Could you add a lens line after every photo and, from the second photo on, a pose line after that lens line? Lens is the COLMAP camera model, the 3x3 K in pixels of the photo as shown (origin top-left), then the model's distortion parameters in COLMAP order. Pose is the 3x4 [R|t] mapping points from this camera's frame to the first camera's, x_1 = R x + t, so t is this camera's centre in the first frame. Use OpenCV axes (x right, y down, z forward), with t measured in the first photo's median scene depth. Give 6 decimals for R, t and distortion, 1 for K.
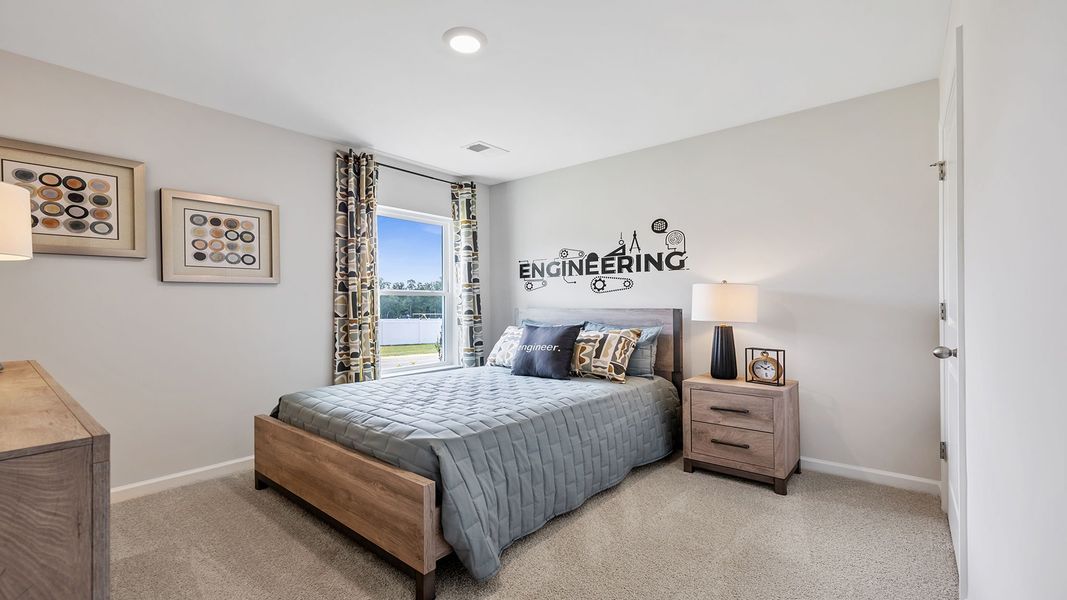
lens RADIAL K [[452.2, 0, 532.7], [0, 452.2, 301.7], [0, 0, 1]] dist [0.003198, -0.000553]
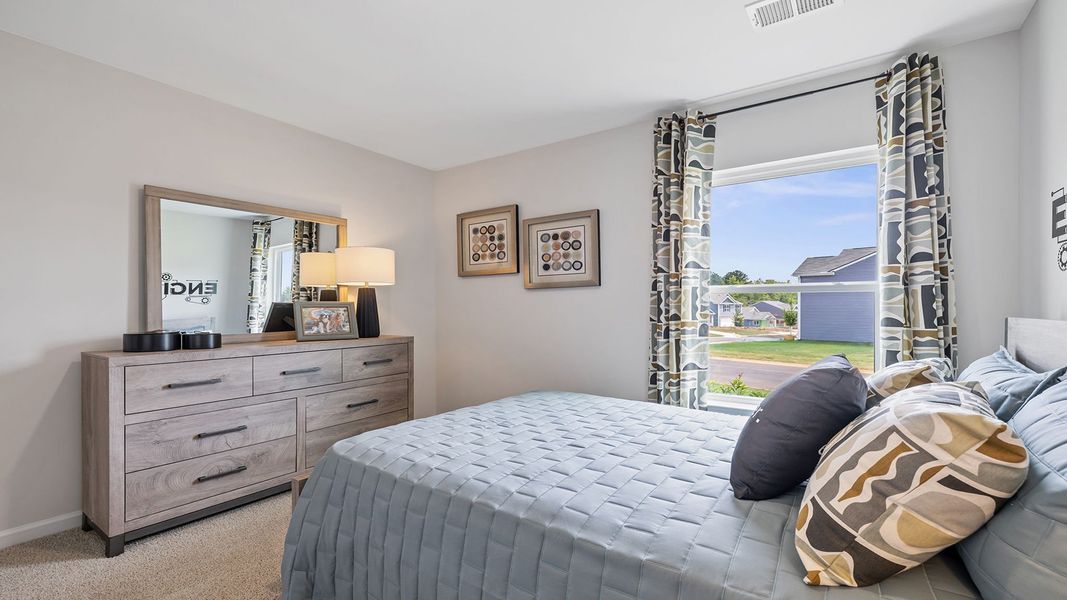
lens RADIAL K [[452.2, 0, 528.8], [0, 452.2, 311.1], [0, 0, 1]] dist [0.003198, -0.000553]
pose [[0.086041, 0.014418, -0.996187, 0.462705], [0.006401, 0.999867, 0.015024, 0.001402], [0.996271, -0.007669, 0.085937, 0.785876]]
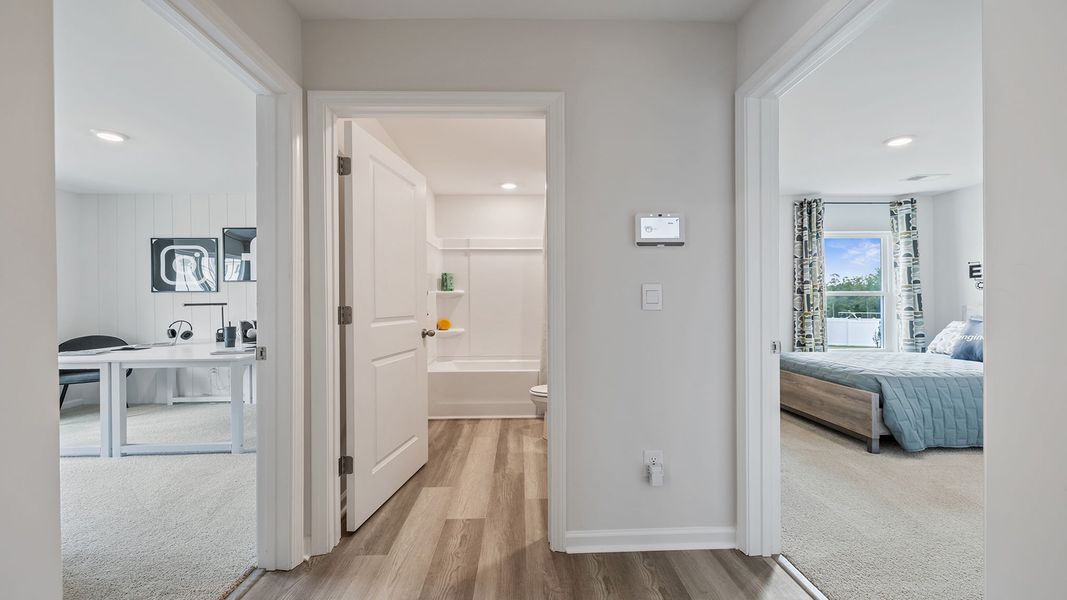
lens RADIAL K [[452.2, 0, 530.9], [0, 452.2, 302.7], [0, 0, 1]] dist [0.003198, -0.000553]
pose [[0.659276, -0.000960, -0.751901, 0.143068], [0.006346, 0.999971, 0.004287, -0.006157], [0.751874, -0.007598, 0.659263, -0.765570]]
